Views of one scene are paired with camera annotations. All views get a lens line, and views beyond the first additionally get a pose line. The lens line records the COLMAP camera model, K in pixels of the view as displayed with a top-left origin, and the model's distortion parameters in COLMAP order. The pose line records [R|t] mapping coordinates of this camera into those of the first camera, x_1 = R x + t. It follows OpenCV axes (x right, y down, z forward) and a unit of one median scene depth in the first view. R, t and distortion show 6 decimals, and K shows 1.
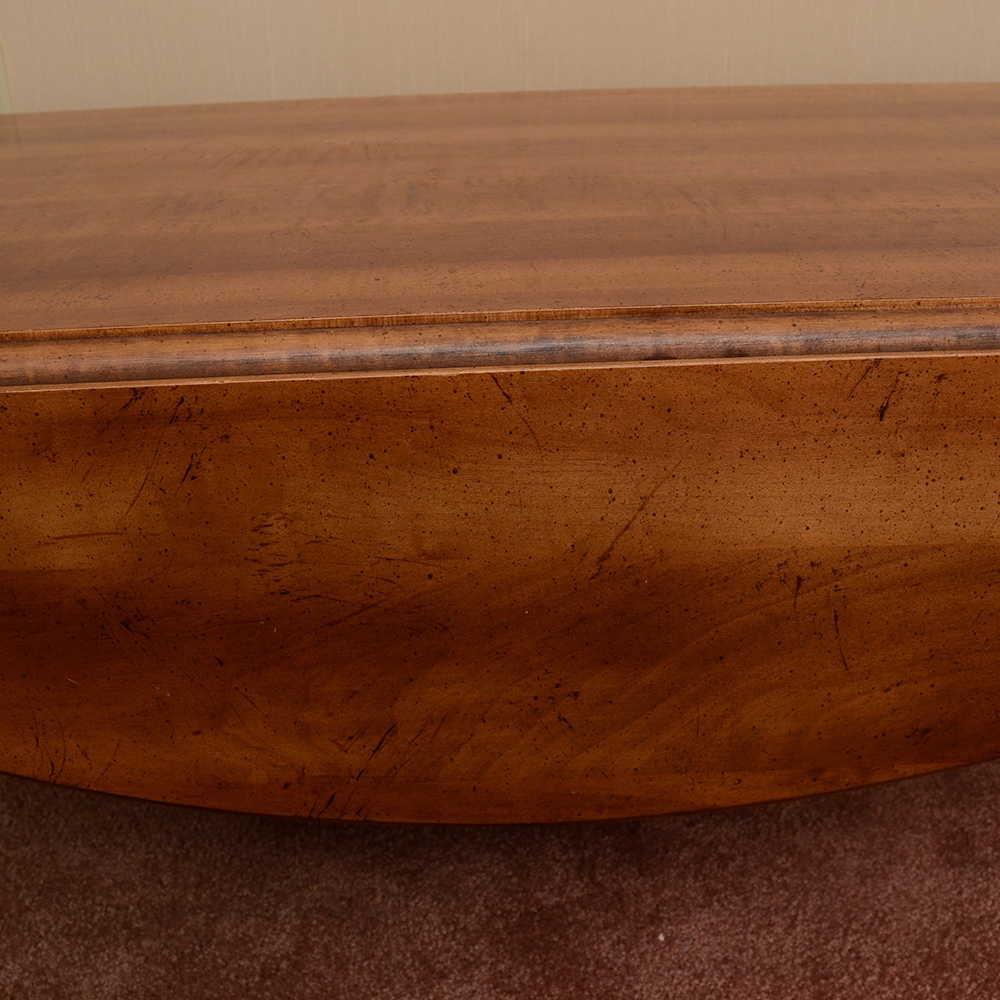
lens RADIAL K [[1206.2, 0, 501.2], [0, 1206.2, 503.4], [0, 0, 1]] dist [-0.089078, 0.000000]
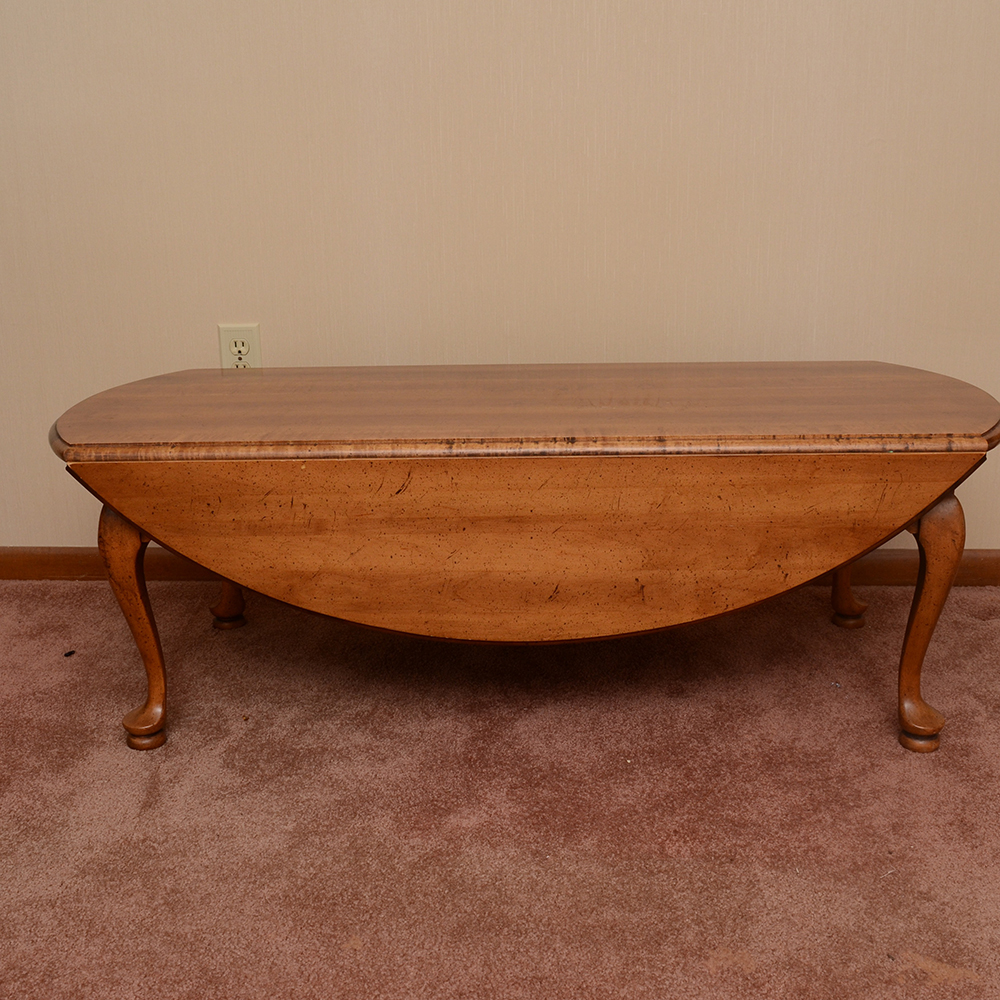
lens RADIAL K [[1195.3, 0, 505.6], [0, 1195.3, 519.0], [0, 0, 1]] dist [-0.087072, 0.000000]
pose [[0.996570, 0.033980, -0.075460, 0.329231], [-0.048071, 0.979903, -0.193598, 0.601457], [0.067365, 0.196561, 0.978175, -1.738104]]
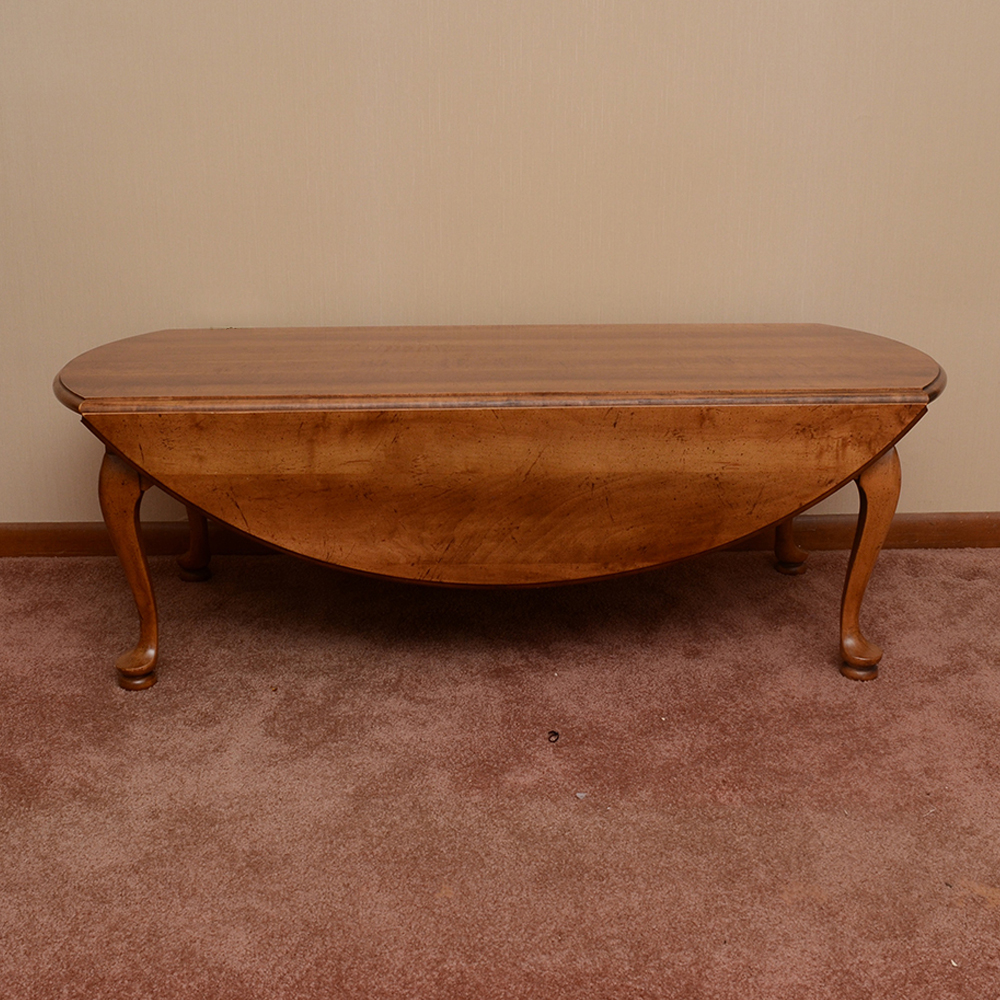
lens RADIAL K [[1283.9, 0, 460.4], [0, 1283.9, 472.4], [0, 0, 1]] dist [-0.086561, 0.000000]
pose [[0.999736, 0.021818, -0.007190, -0.056329], [-0.022848, 0.976887, -0.212533, 0.689299], [0.002386, 0.212641, 0.977128, -2.033175]]
